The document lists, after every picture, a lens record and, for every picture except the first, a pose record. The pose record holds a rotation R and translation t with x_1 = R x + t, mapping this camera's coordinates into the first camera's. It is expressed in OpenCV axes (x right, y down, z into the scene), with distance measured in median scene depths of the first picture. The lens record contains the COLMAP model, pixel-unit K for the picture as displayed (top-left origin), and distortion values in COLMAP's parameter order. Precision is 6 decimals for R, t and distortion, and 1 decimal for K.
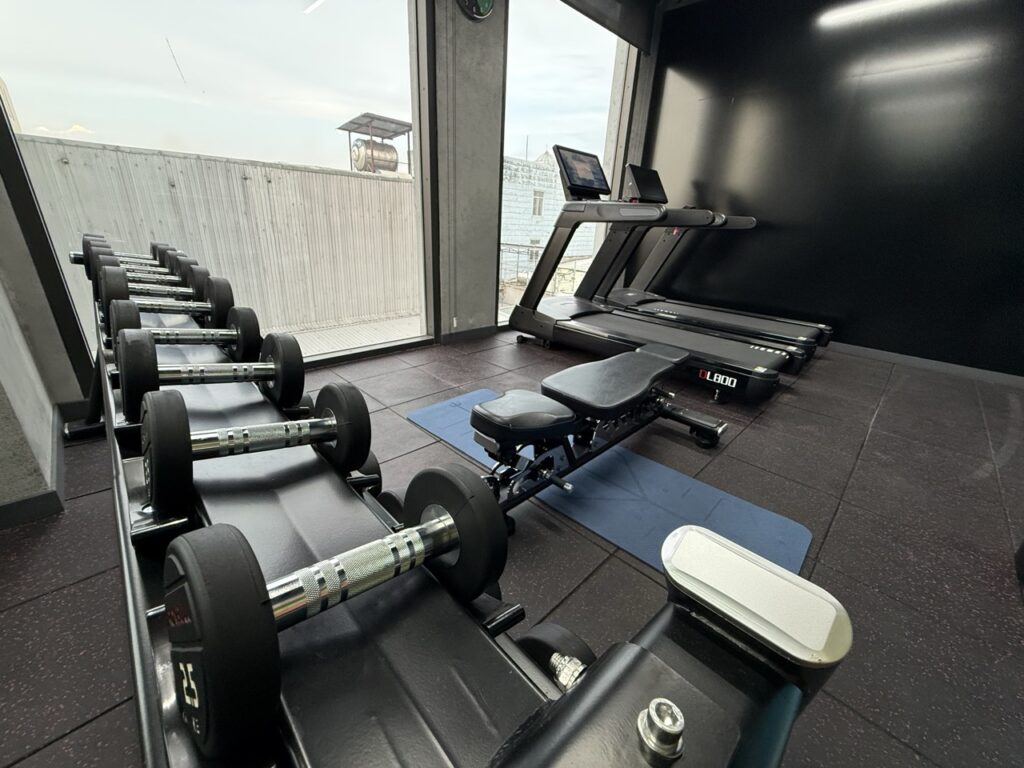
lens RADIAL K [[408.7, 0, 512.3], [0, 408.7, 384.4], [0, 0, 1]] dist [-0.001461, -0.000190]
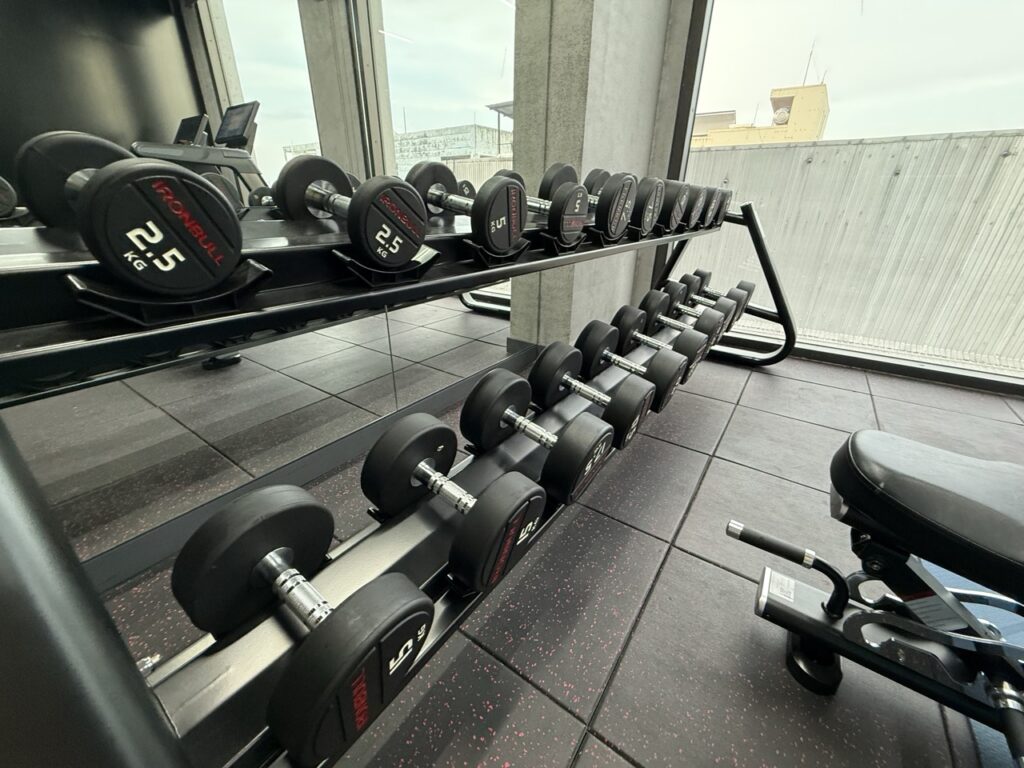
lens RADIAL K [[409.8, 0, 512.3], [0, 409.8, 382.5], [0, 0, 1]] dist [-0.000828, 0.000237]
pose [[0.168232, 0.358172, -0.918374, 0.112960], [-0.372436, 0.885692, 0.277201, 0.008759], [0.912682, 0.295401, 0.282398, 0.162101]]
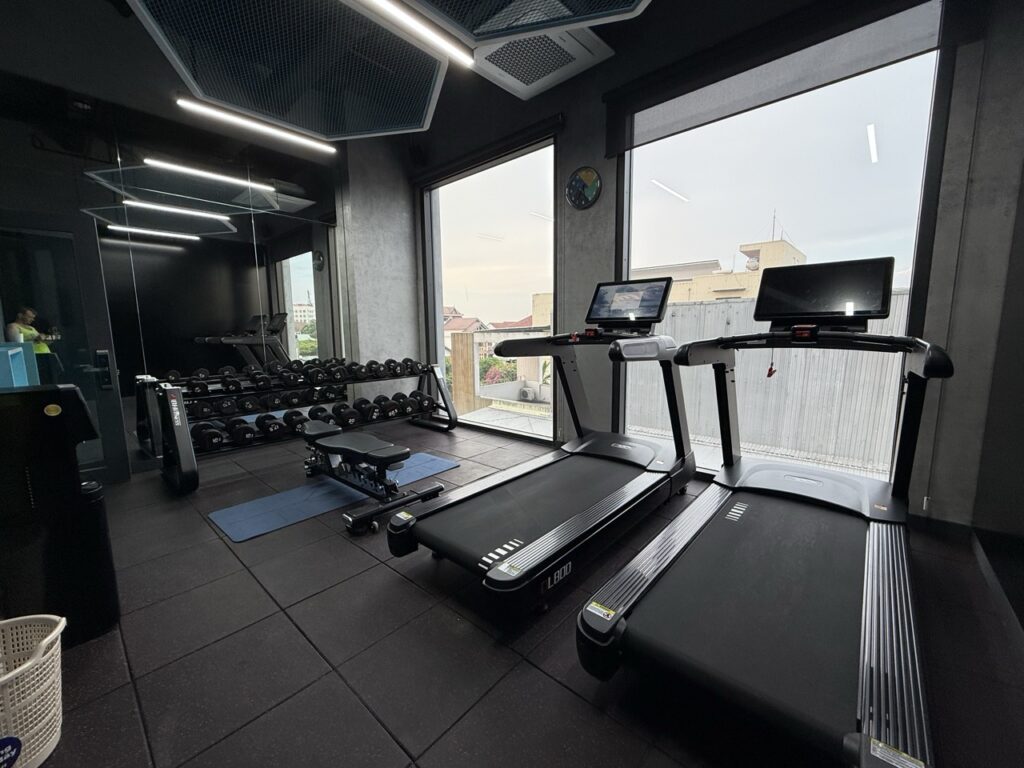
lens RADIAL K [[409.8, 0, 514.2], [0, 409.8, 384.9], [0, 0, 1]] dist [-0.000828, 0.000237]
pose [[0.052801, 0.084550, -0.995019, 1.003513], [-0.359309, 0.931284, 0.060067, -0.298047], [0.931724, 0.354348, 0.079552, 0.720961]]
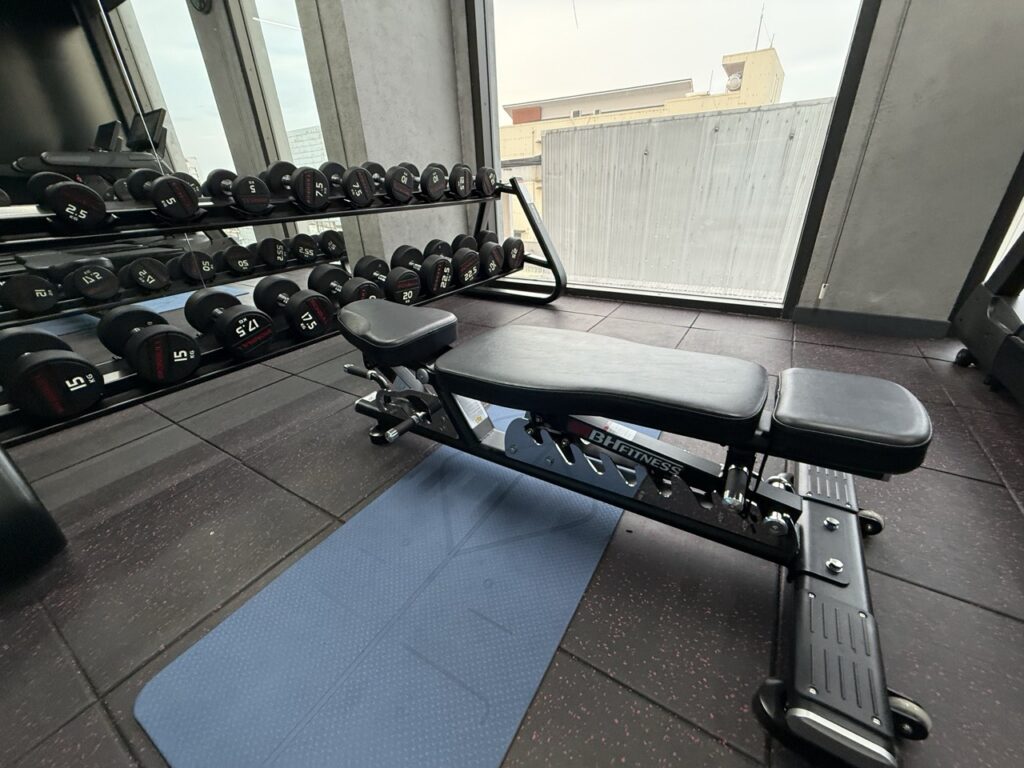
lens RADIAL K [[409.8, 0, 509.9], [0, 409.8, 383.8], [0, 0, 1]] dist [-0.000828, 0.000237]
pose [[0.208060, 0.381692, -0.900568, 0.367653], [-0.318368, 0.897006, 0.306630, -0.065185], [0.924853, 0.222914, 0.308150, 0.397302]]
